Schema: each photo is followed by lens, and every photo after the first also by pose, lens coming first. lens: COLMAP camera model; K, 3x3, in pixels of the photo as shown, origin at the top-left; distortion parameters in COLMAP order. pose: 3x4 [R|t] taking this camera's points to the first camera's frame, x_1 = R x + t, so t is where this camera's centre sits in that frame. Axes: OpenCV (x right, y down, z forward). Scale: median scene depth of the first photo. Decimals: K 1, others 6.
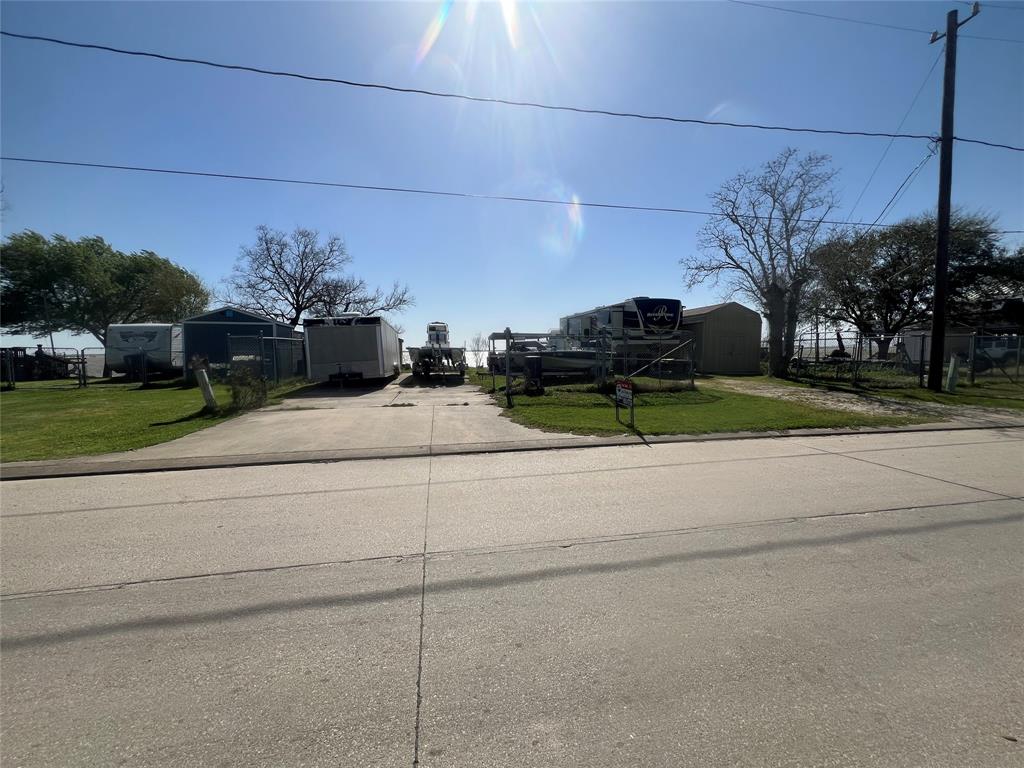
lens RADIAL K [[411.0, 0, 511.1], [0, 411.0, 383.9], [0, 0, 1]] dist [-0.000006, 0.000337]
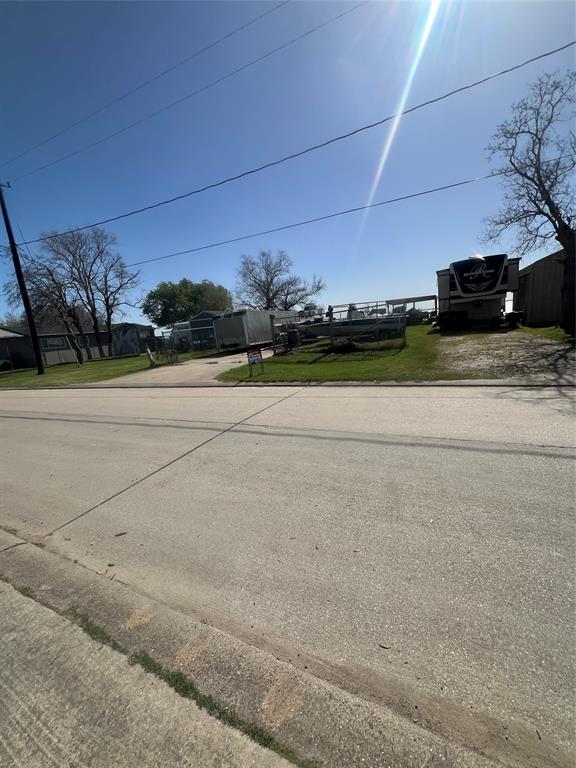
lens RADIAL K [[308.3, 0, 289.8], [0, 308.3, 384.0], [0, 0, 1]] dist [-0.000006, 0.000337]
pose [[0.804045, 0.036257, -0.593462, 0.704198], [0.050884, 0.990281, 0.129440, -0.014896], [0.592388, -0.134273, 0.794385, 0.037669]]
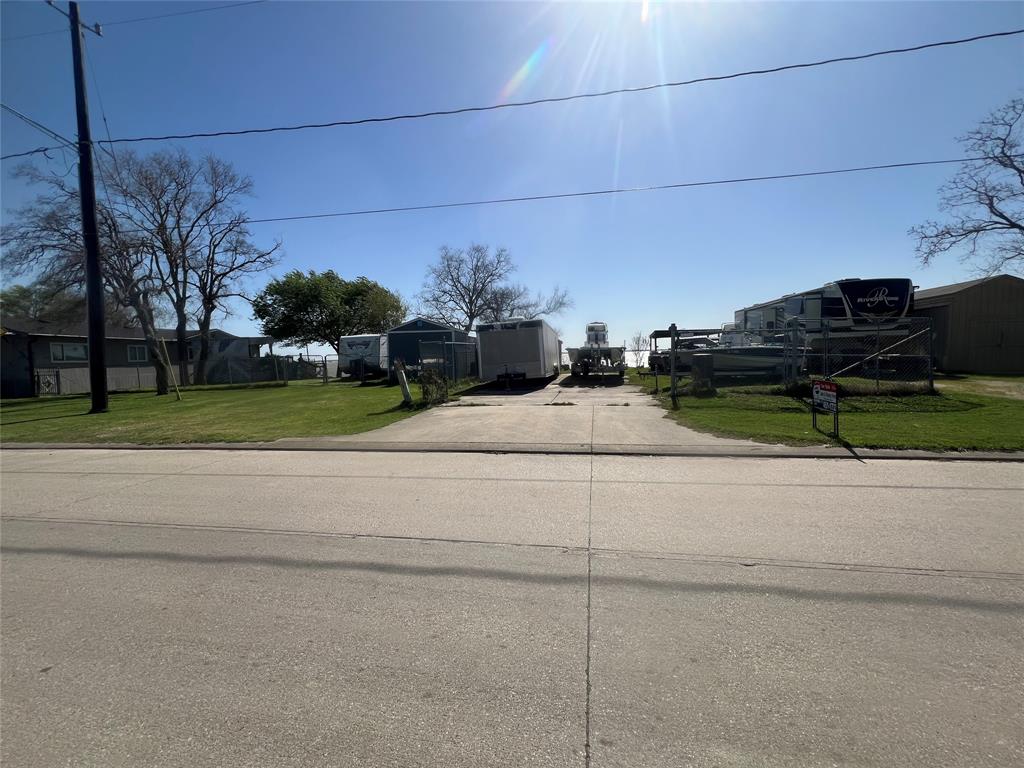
lens RADIAL K [[411.0, 0, 511.1], [0, 411.0, 383.9], [0, 0, 1]] dist [-0.000006, 0.000337]
pose [[0.929639, 0.006482, -0.368414, -0.004993], [-0.007379, 0.999972, -0.001028, 0.002604], [0.368397, 0.003674, 0.929661, -0.003876]]
